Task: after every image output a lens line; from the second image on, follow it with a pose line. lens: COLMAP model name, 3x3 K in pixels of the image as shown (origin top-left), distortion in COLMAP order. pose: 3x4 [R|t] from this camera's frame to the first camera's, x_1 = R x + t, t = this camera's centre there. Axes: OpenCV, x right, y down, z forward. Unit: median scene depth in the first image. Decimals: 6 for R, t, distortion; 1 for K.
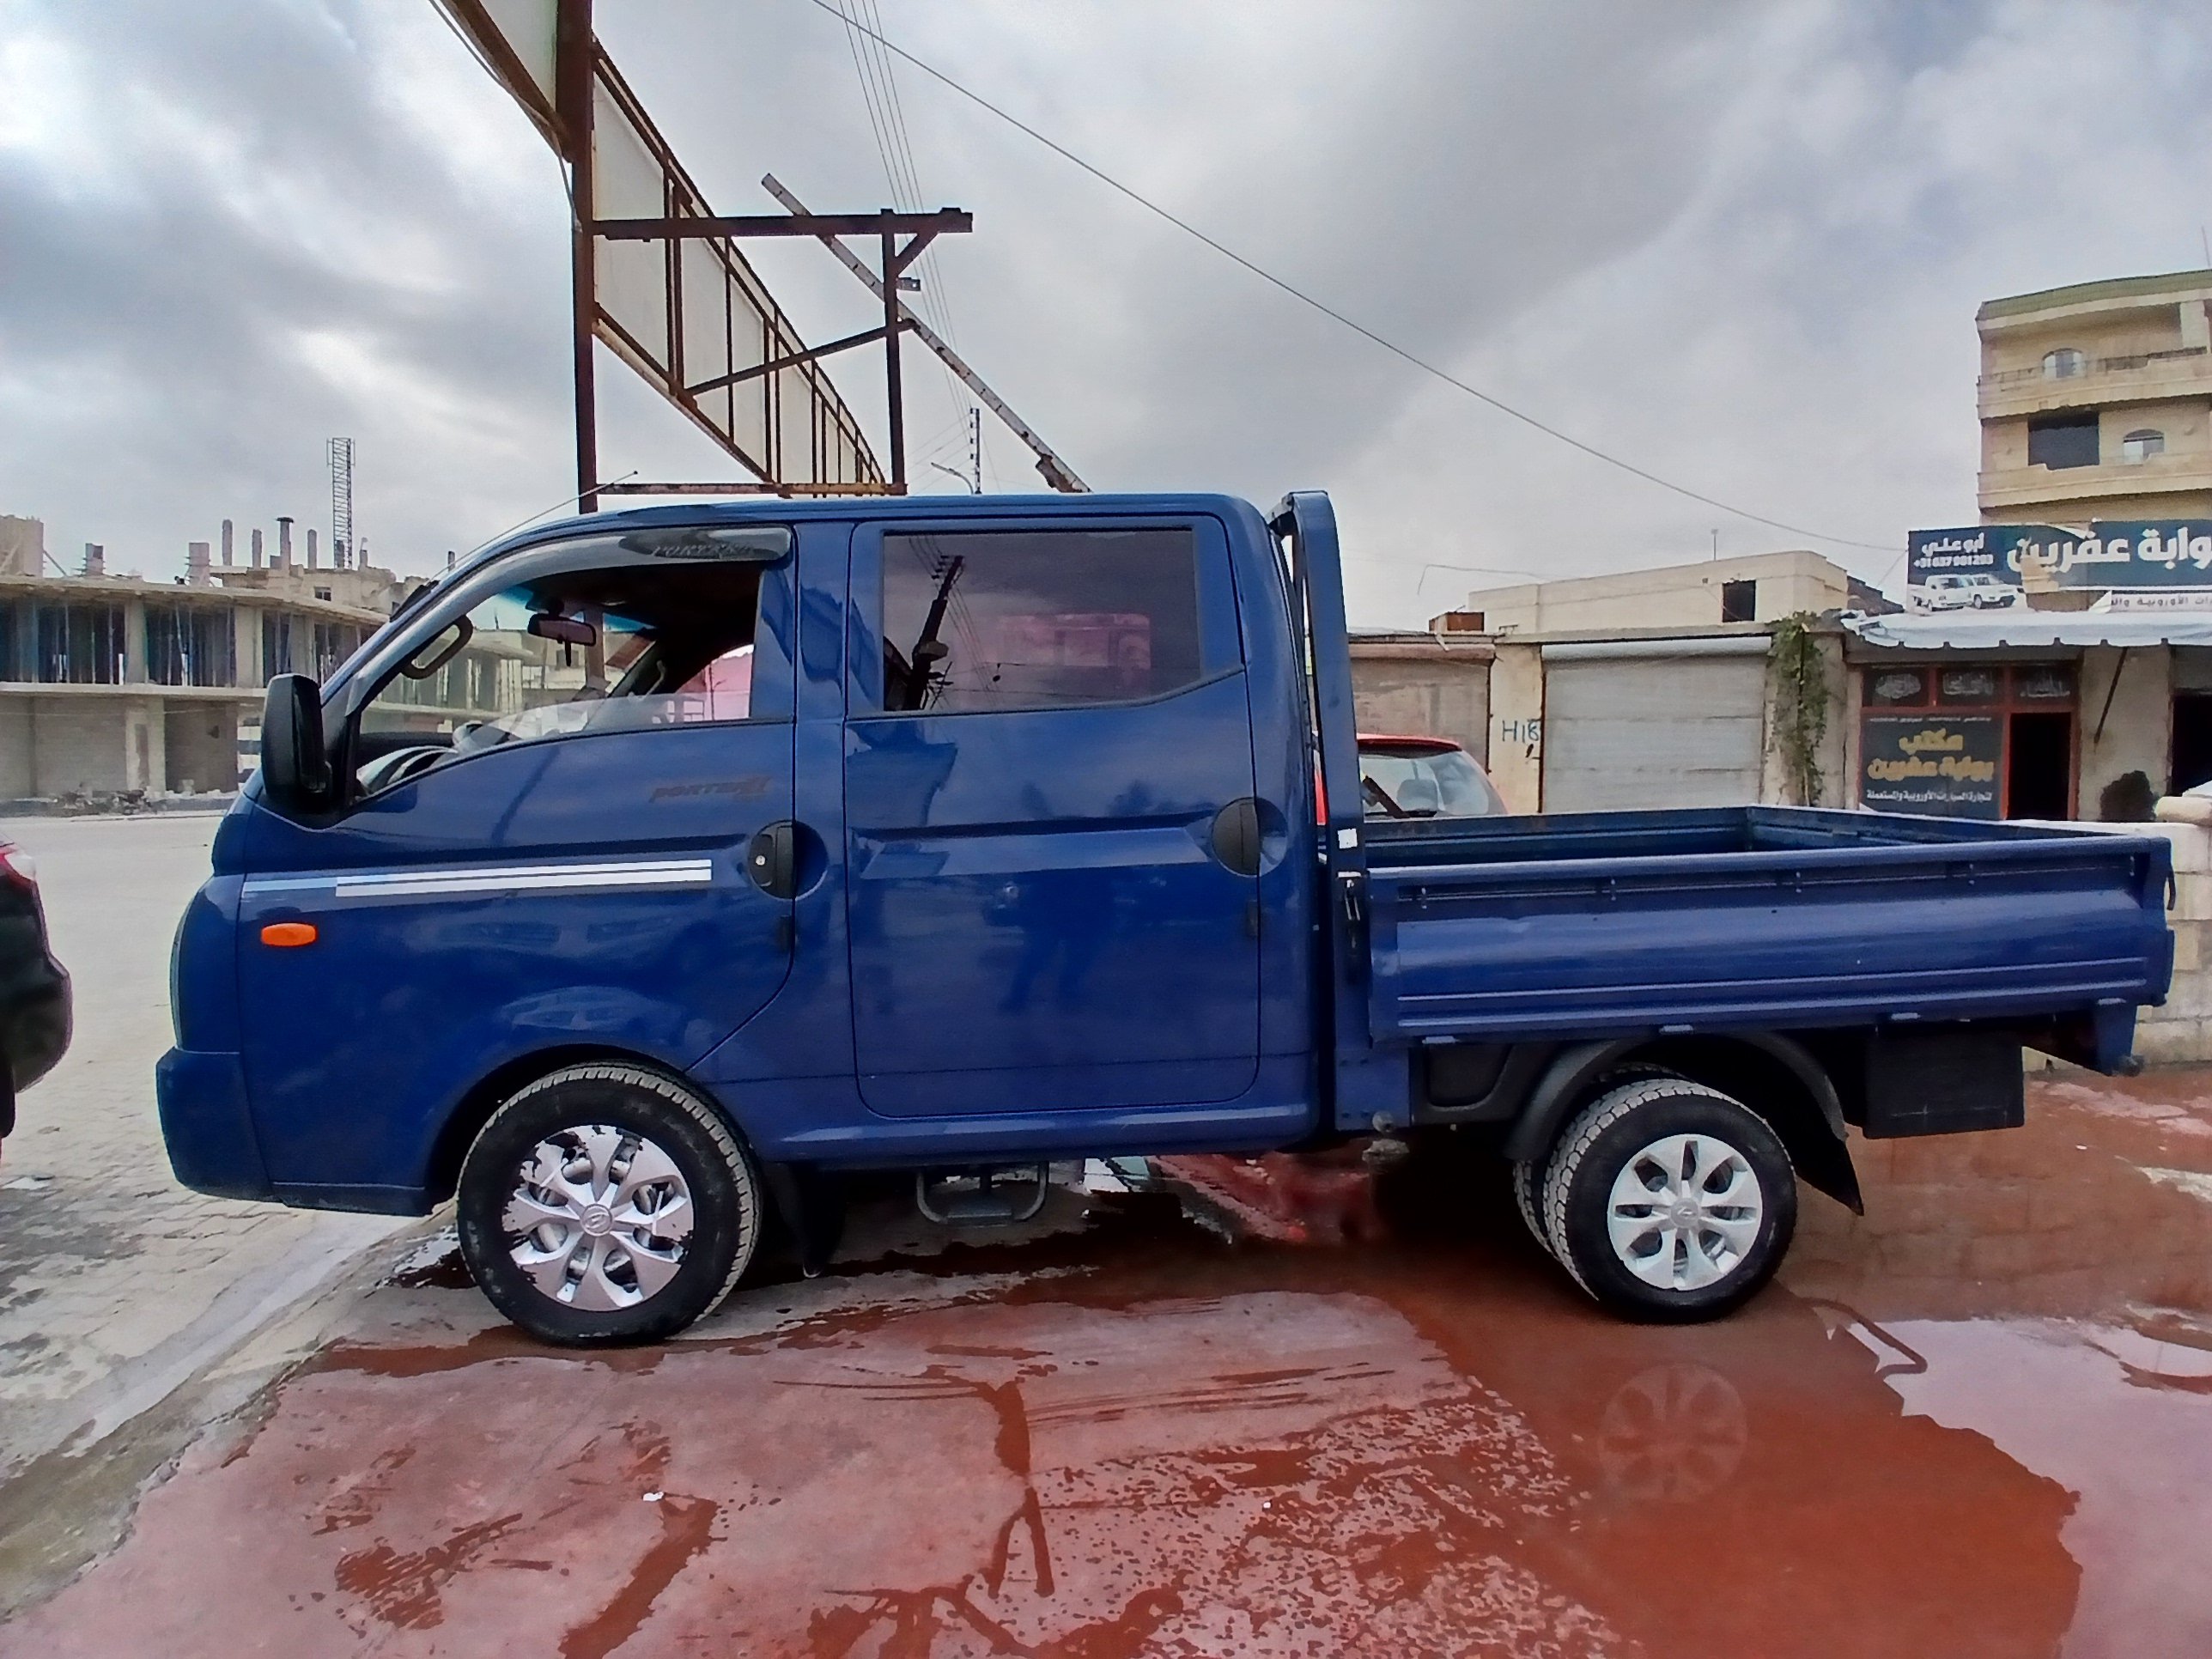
lens RADIAL K [[1099.8, 0, 1111.7], [0, 1099.8, 833.4], [0, 0, 1]] dist [0.005448, -0.048876]
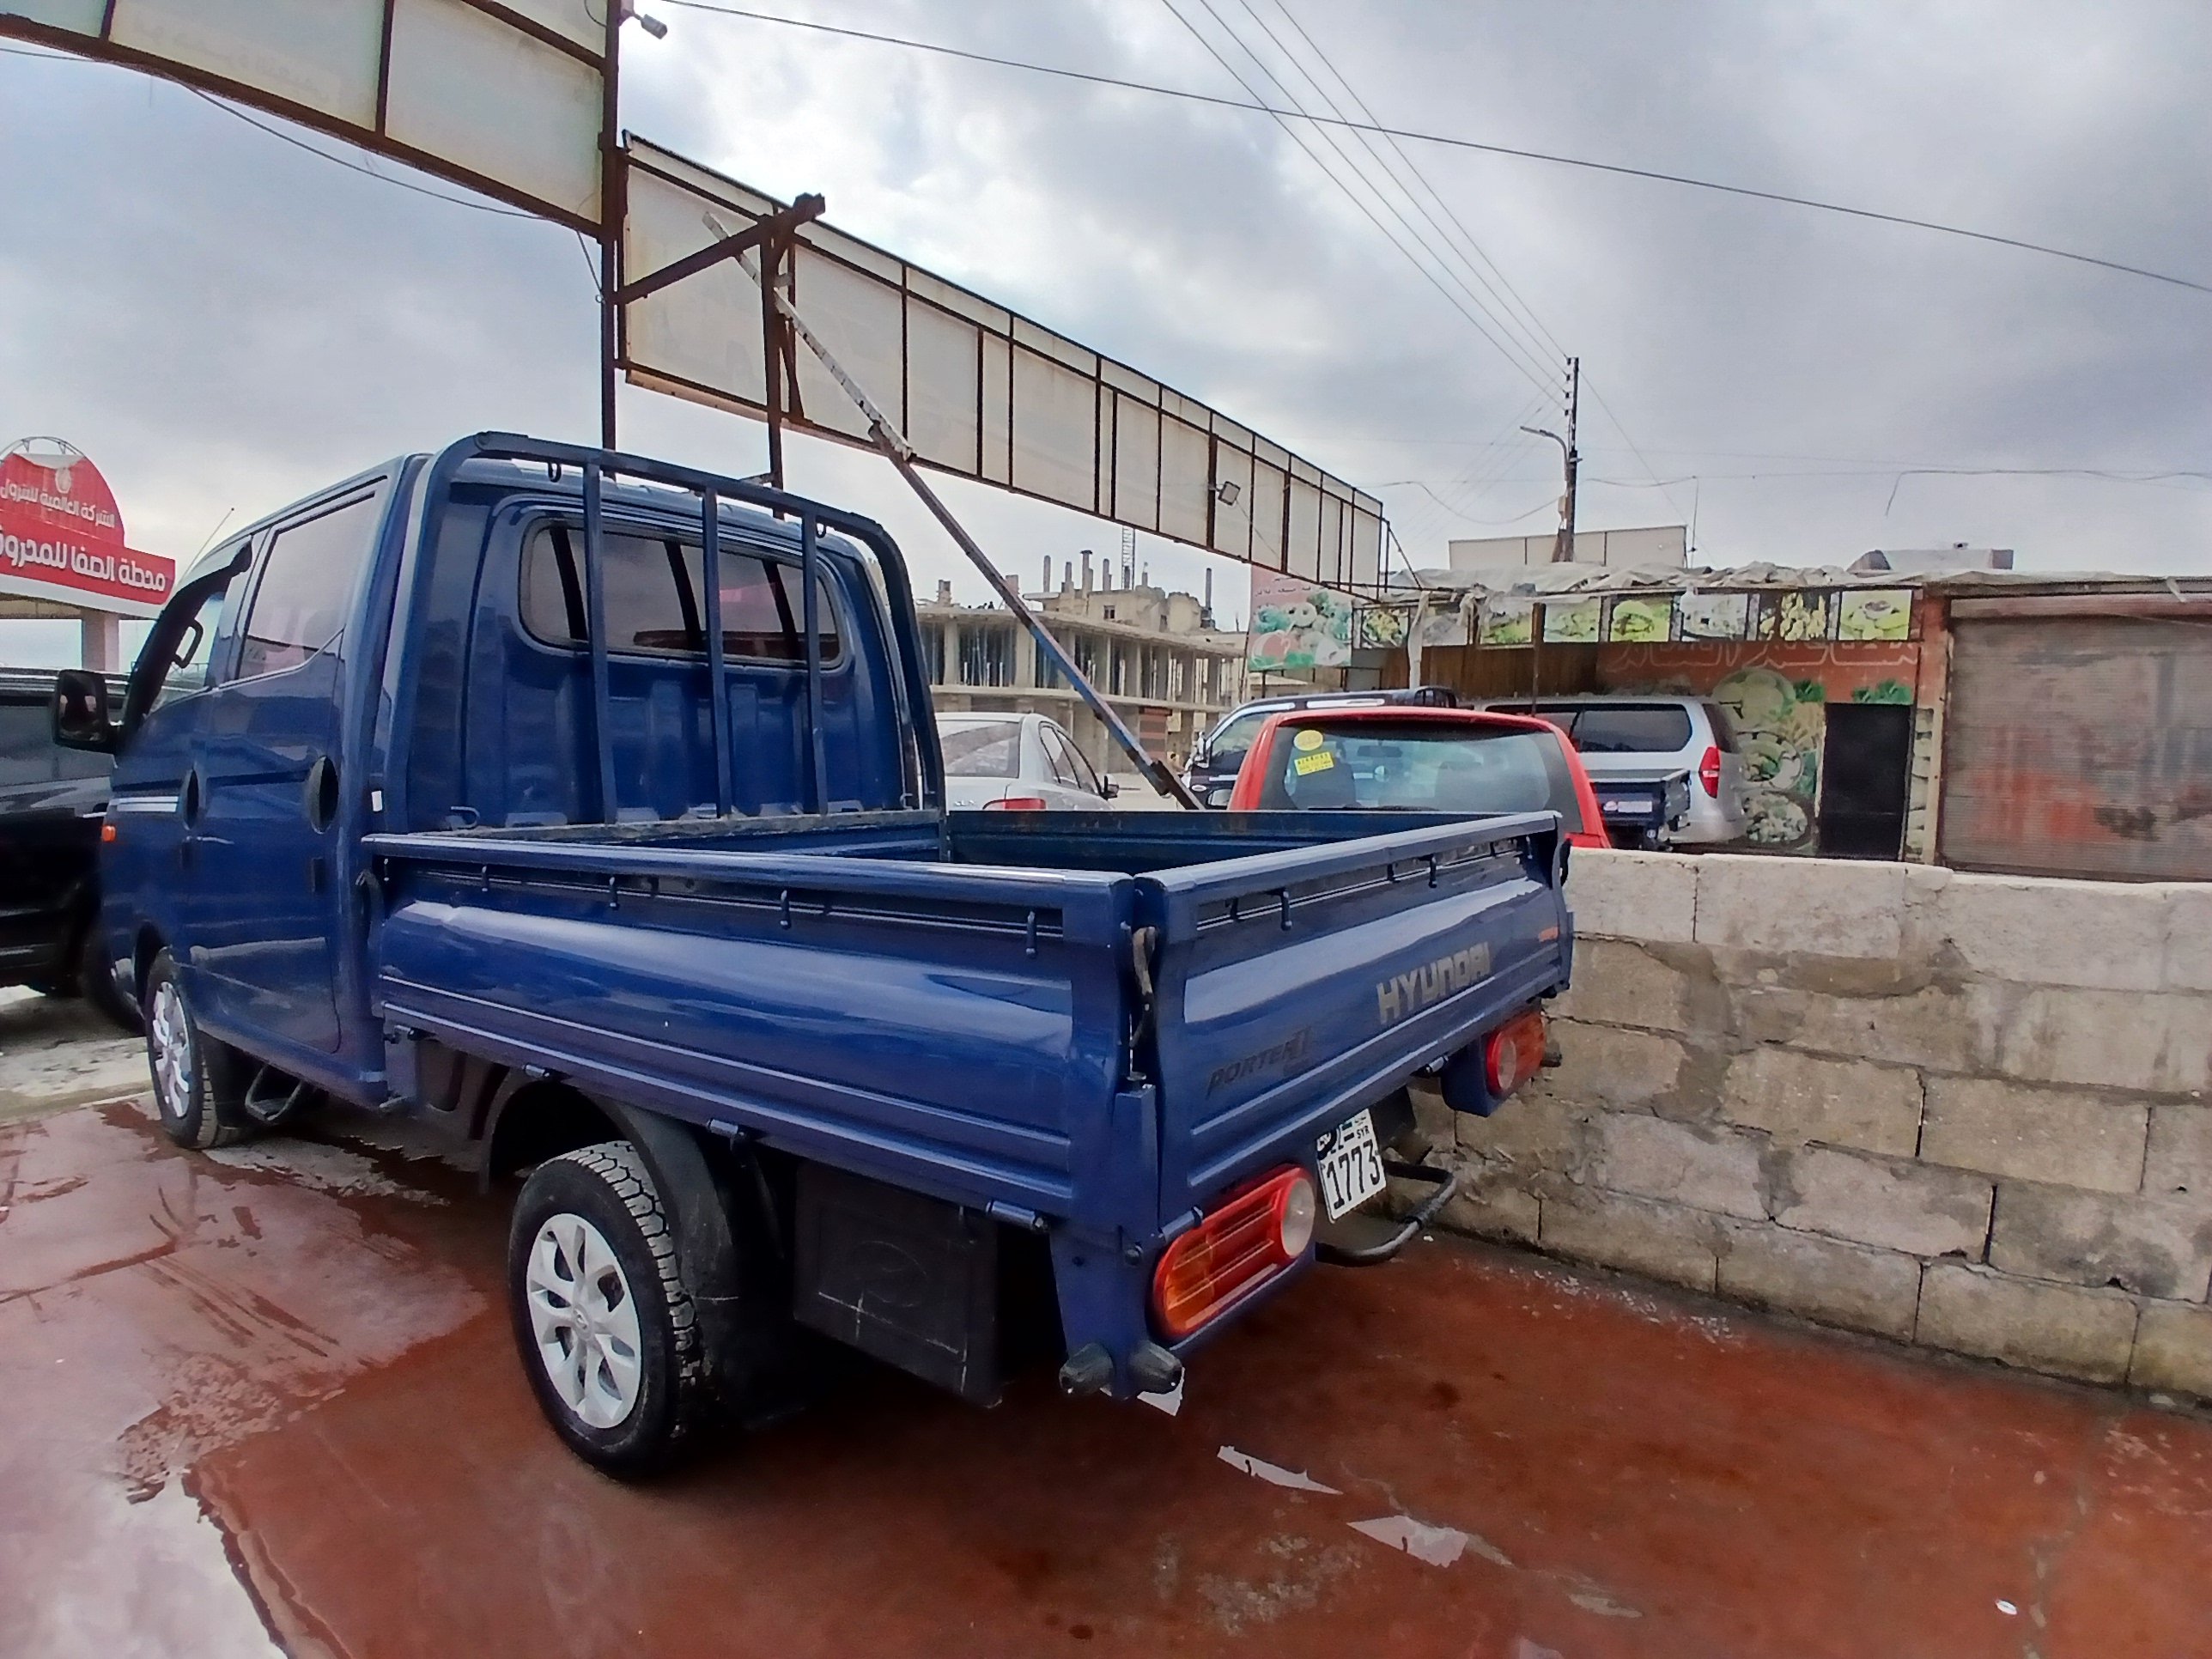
lens RADIAL K [[1099.8, 0, 1111.7], [0, 1099.8, 833.4], [0, 0, 1]] dist [0.005448, -0.048876]
pose [[0.791514, 0.059242, -0.608273, 0.739184], [-0.055953, 0.998135, 0.024403, -0.014050], [0.608584, 0.014719, 0.793353, 0.367725]]
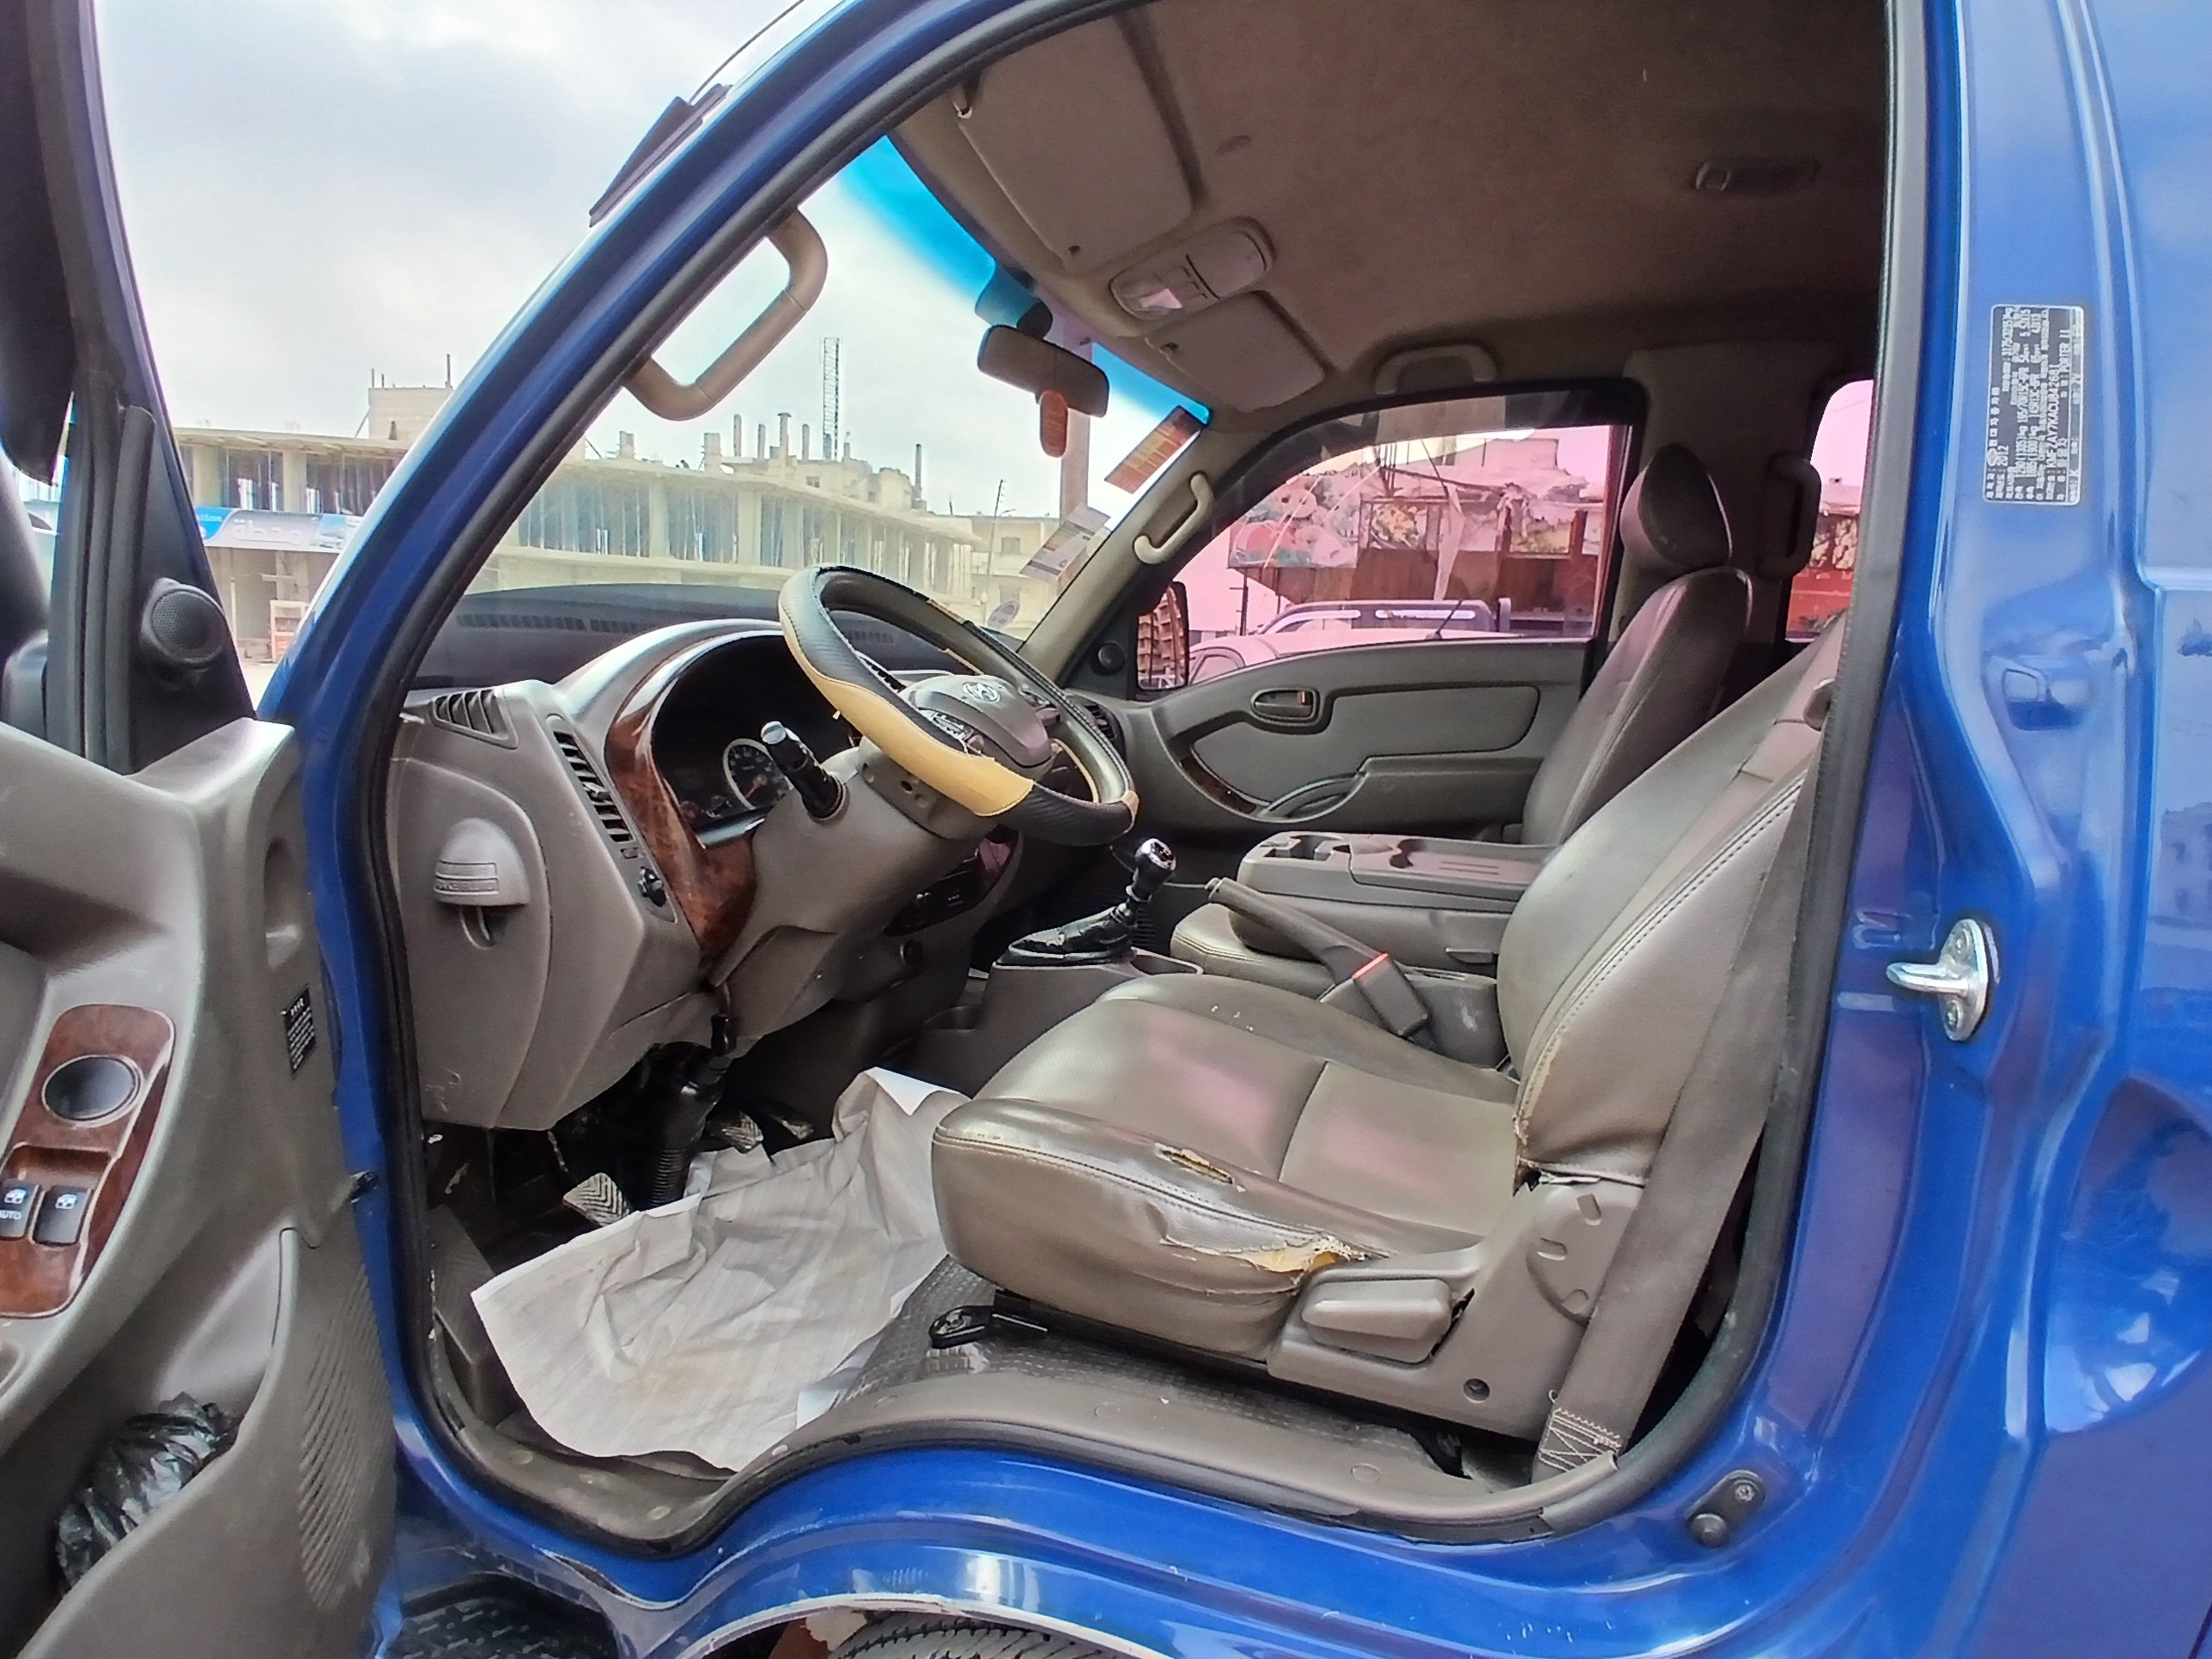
lens RADIAL K [[1099.8, 0, 1111.7], [0, 1099.8, 833.4], [0, 0, 1]] dist [0.005448, -0.048876]
pose [[0.933478, 0.104052, -0.343207, -0.225407], [-0.072398, 0.991957, 0.103825, -0.034302], [0.351250, -0.072071, 0.933504, 0.431054]]
